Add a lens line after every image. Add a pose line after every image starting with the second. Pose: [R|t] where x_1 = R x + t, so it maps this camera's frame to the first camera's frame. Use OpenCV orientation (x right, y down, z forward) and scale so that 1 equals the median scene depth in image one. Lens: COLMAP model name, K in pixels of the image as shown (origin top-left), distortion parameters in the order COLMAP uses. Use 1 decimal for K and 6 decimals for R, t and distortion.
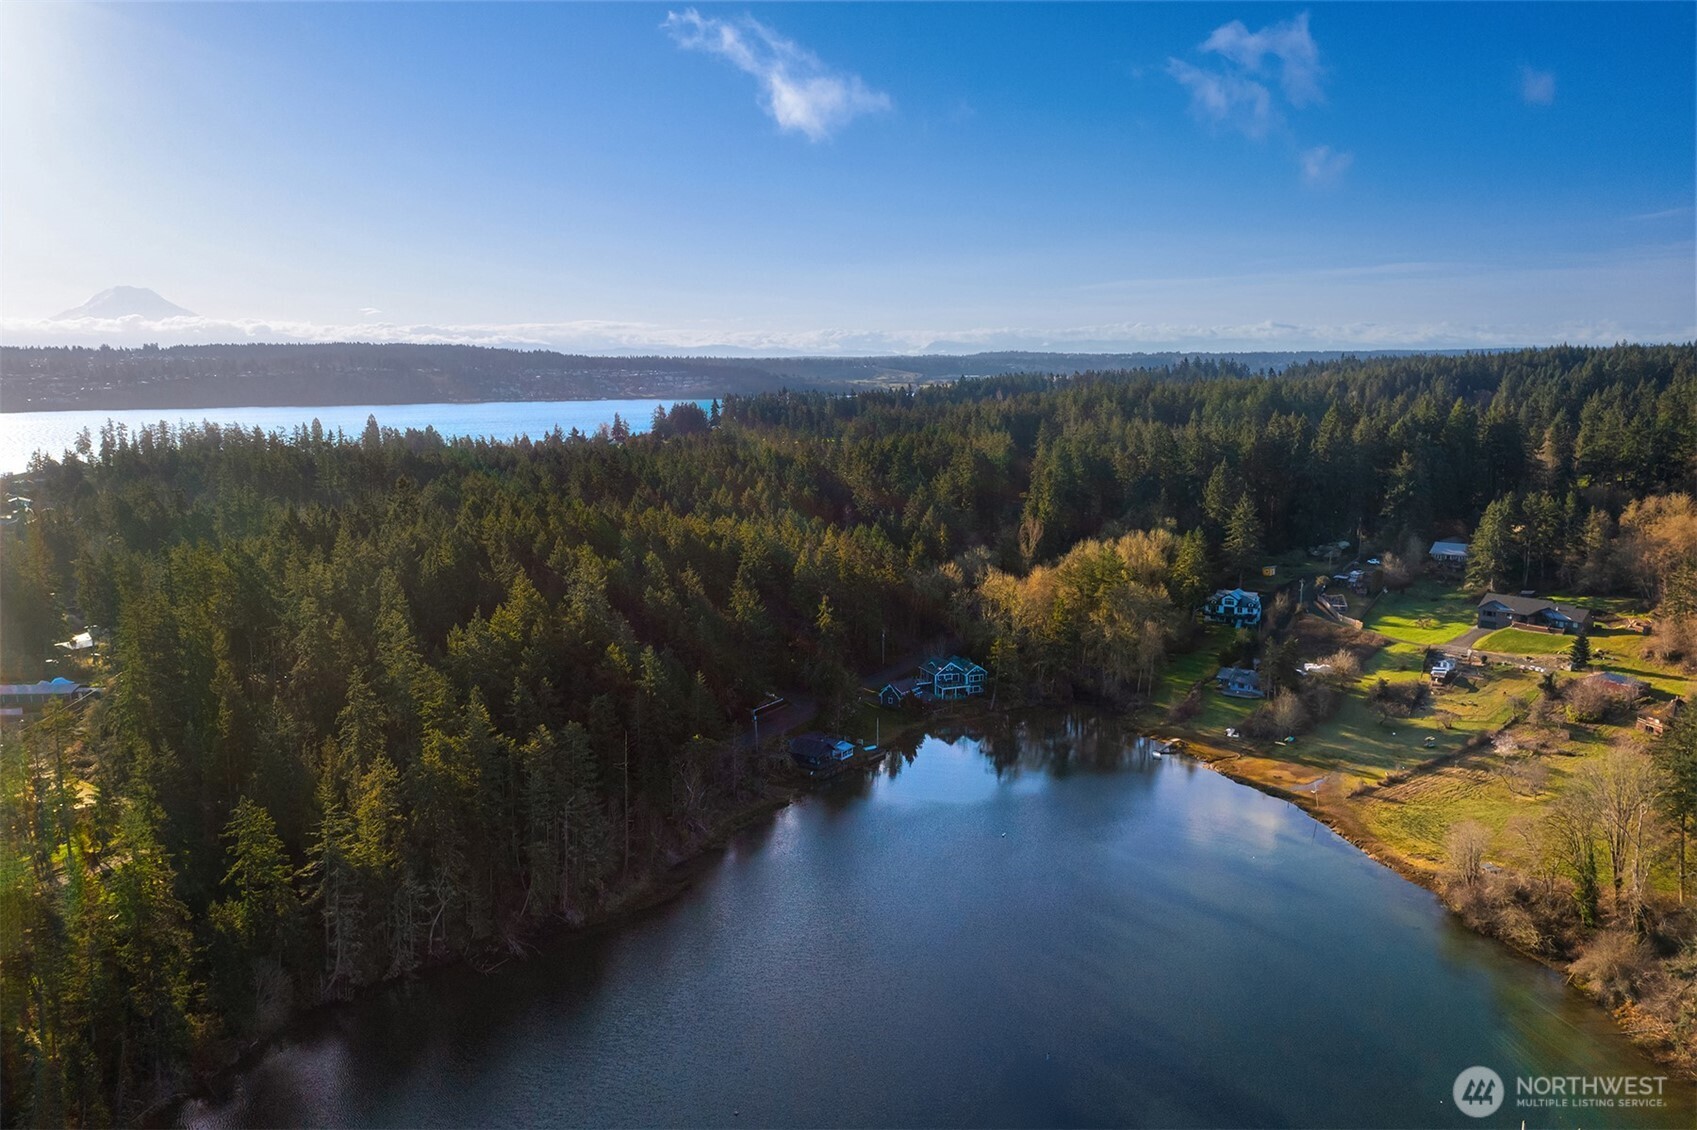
lens RADIAL K [[1350.7, 0, 841.8], [0, 1350.7, 562.8], [0, 0, 1]] dist [-0.009790, 0.004798]
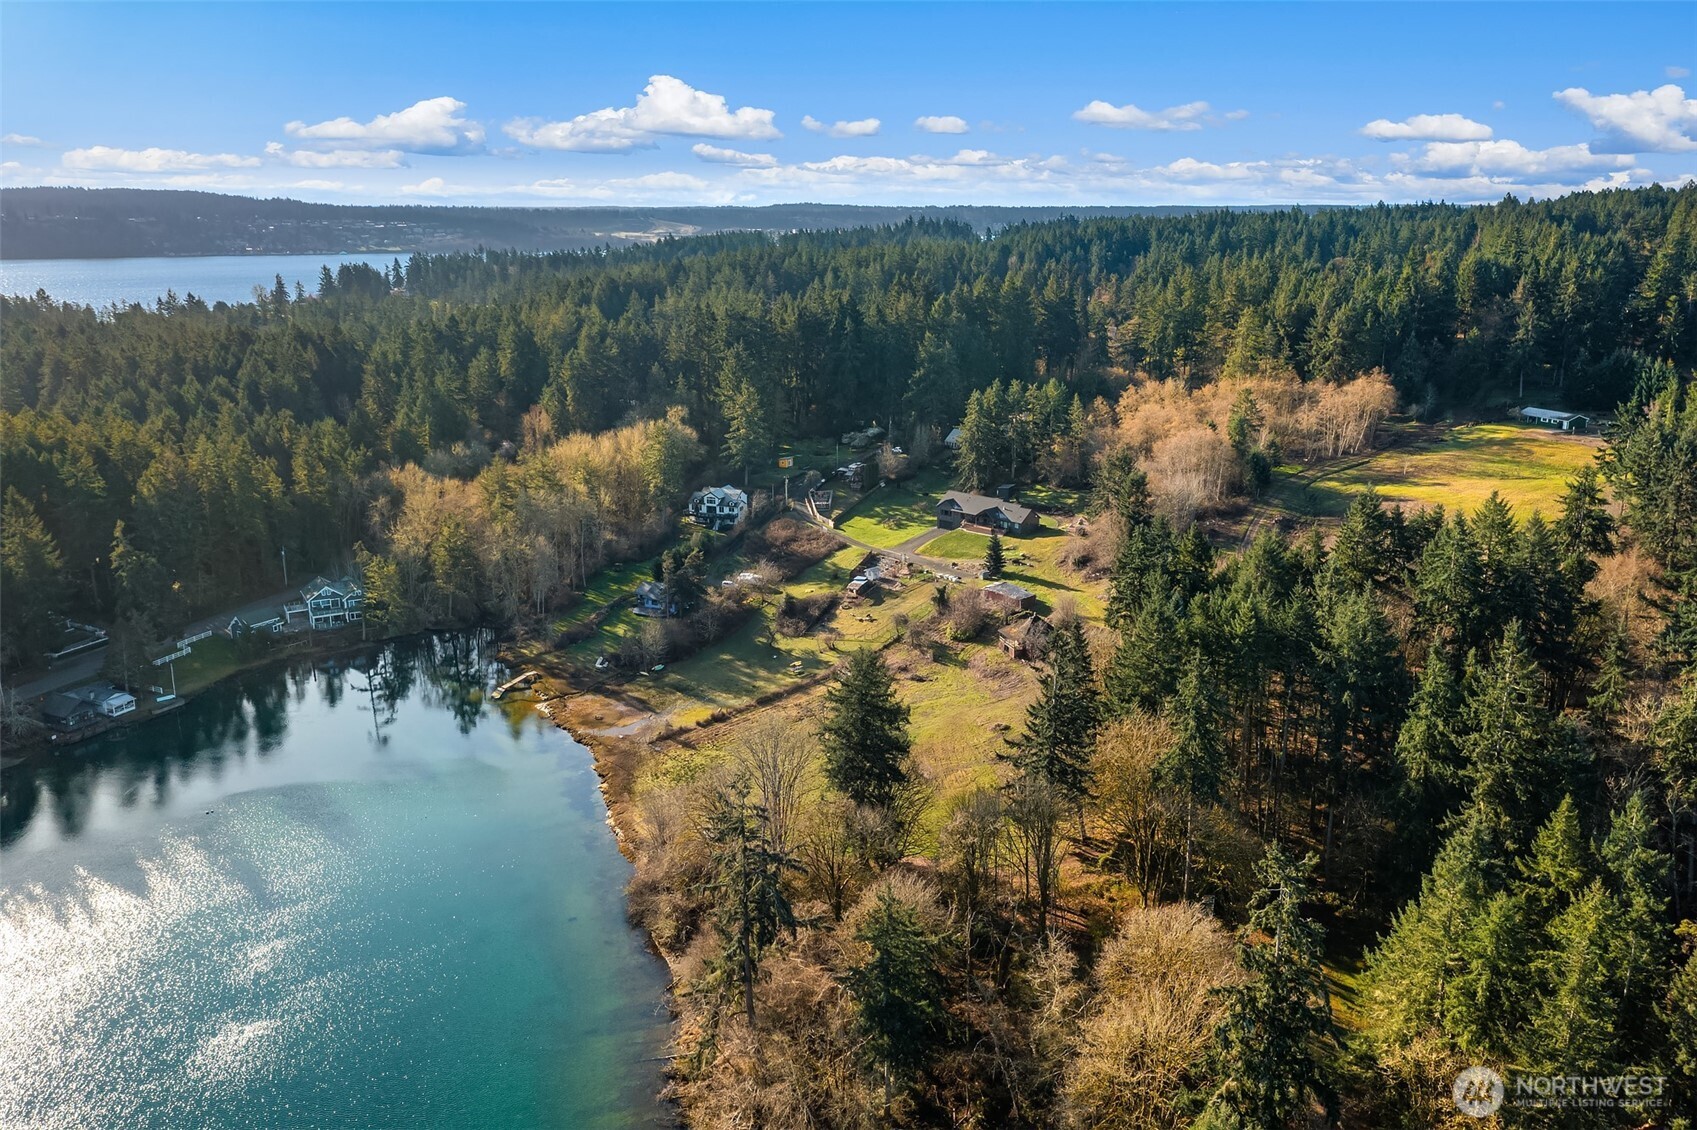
lens RADIAL K [[1350.7, 0, 841.8], [0, 1350.7, 562.8], [0, 0, 1]] dist [-0.009790, 0.004798]
pose [[0.989209, -0.028571, 0.143696, 0.266987], [0.013183, 0.994180, 0.106921, -0.030058], [-0.145915, -0.103873, 0.983829, 0.069234]]
